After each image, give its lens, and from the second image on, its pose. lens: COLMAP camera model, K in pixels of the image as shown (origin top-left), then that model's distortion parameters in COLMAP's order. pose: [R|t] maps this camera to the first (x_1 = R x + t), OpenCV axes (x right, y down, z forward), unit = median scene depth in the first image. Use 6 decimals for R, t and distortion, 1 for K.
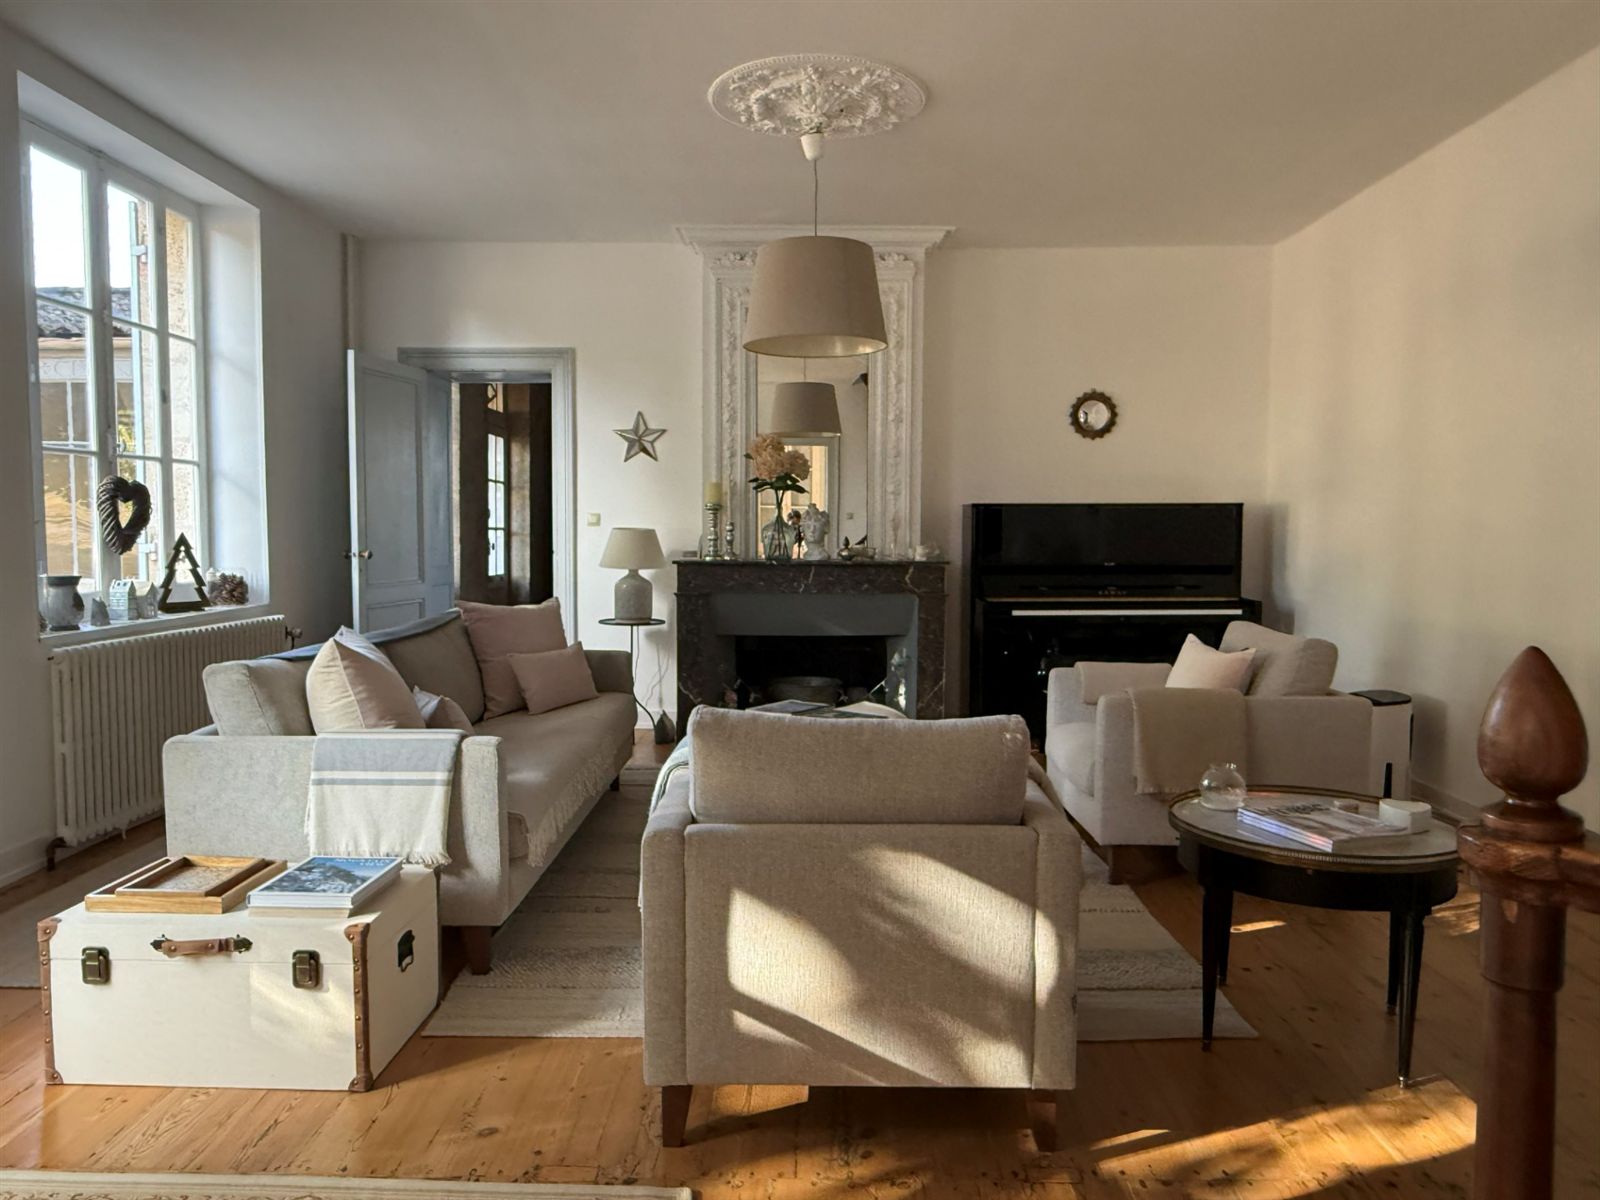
lens RADIAL K [[1099.0, 0, 800.0], [0, 1099.0, 600.0], [0, 0, 1]] dist [-0.002993, -0.001802]
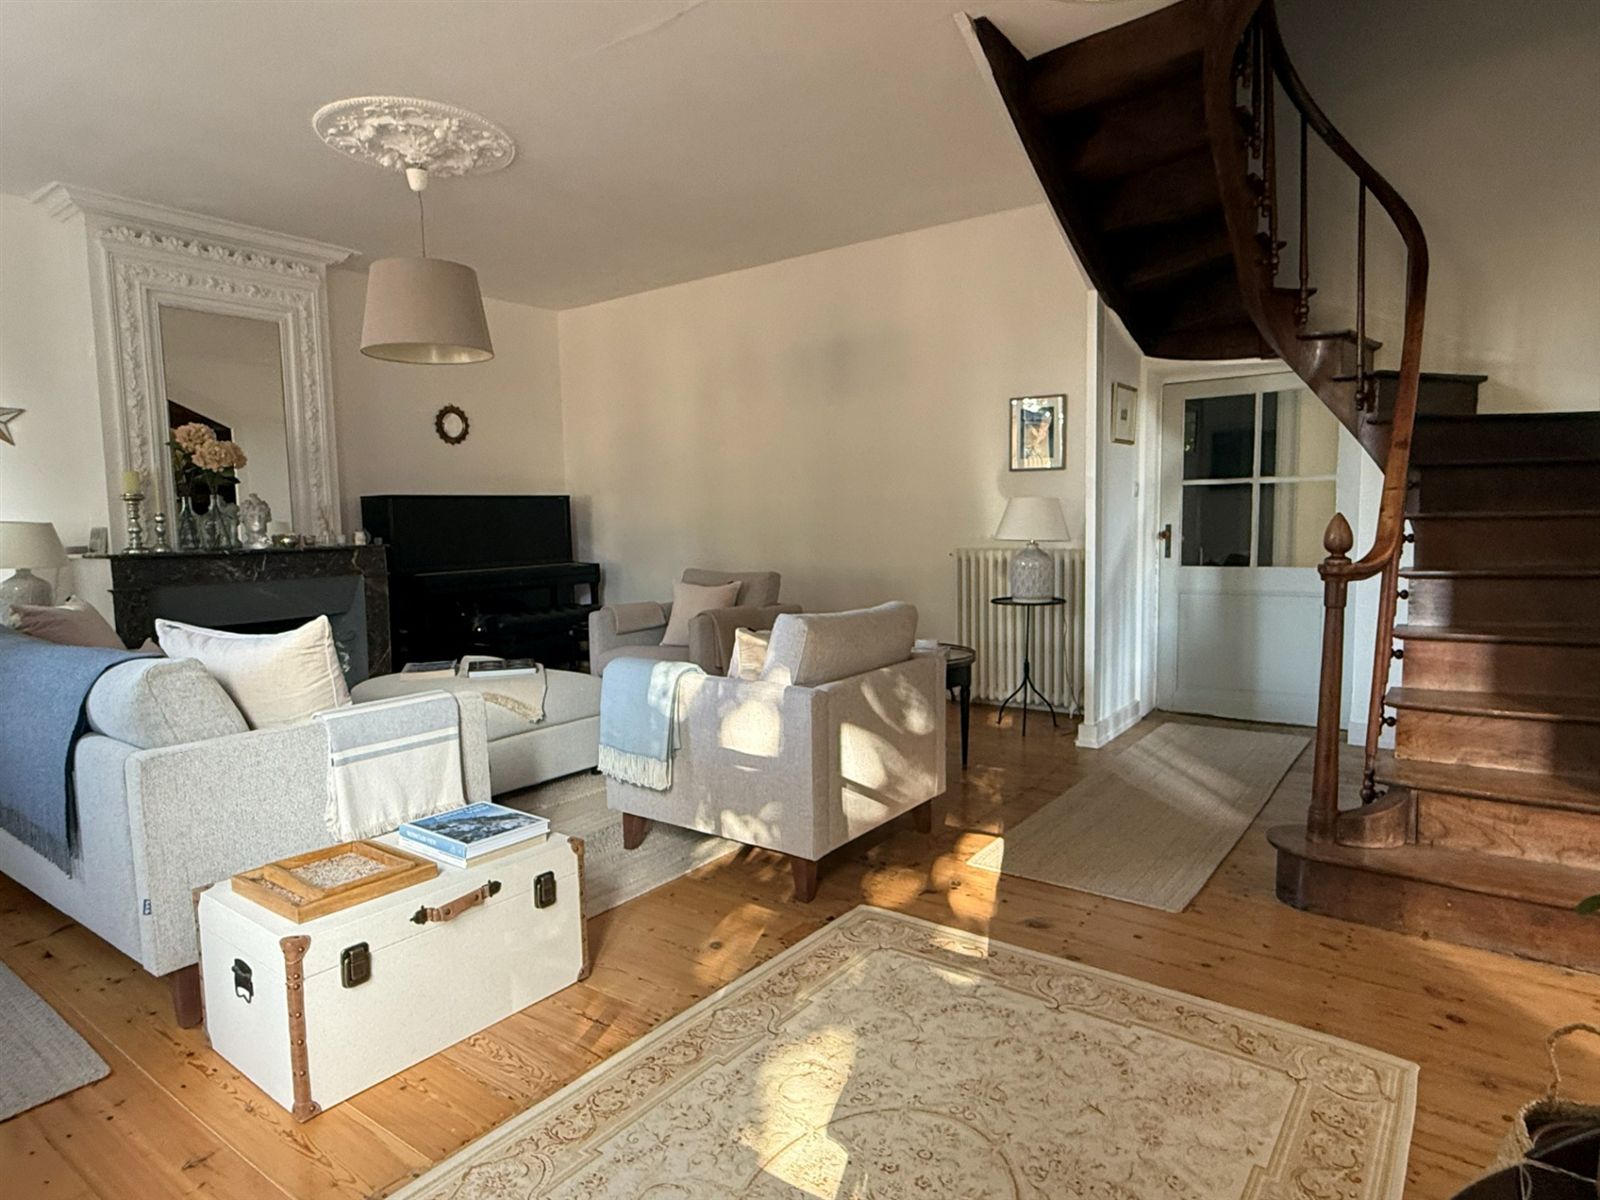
lens RADIAL K [[925.9, 0, 775.0], [0, 925.9, 600.7], [0, 0, 1]] dist [-0.018787, 0.015421]
pose [[0.591539, -0.085533, 0.801727, -0.406889], [0.074571, 0.995899, 0.051227, 0.004353], [-0.802821, 0.029483, 0.595491, 0.094201]]
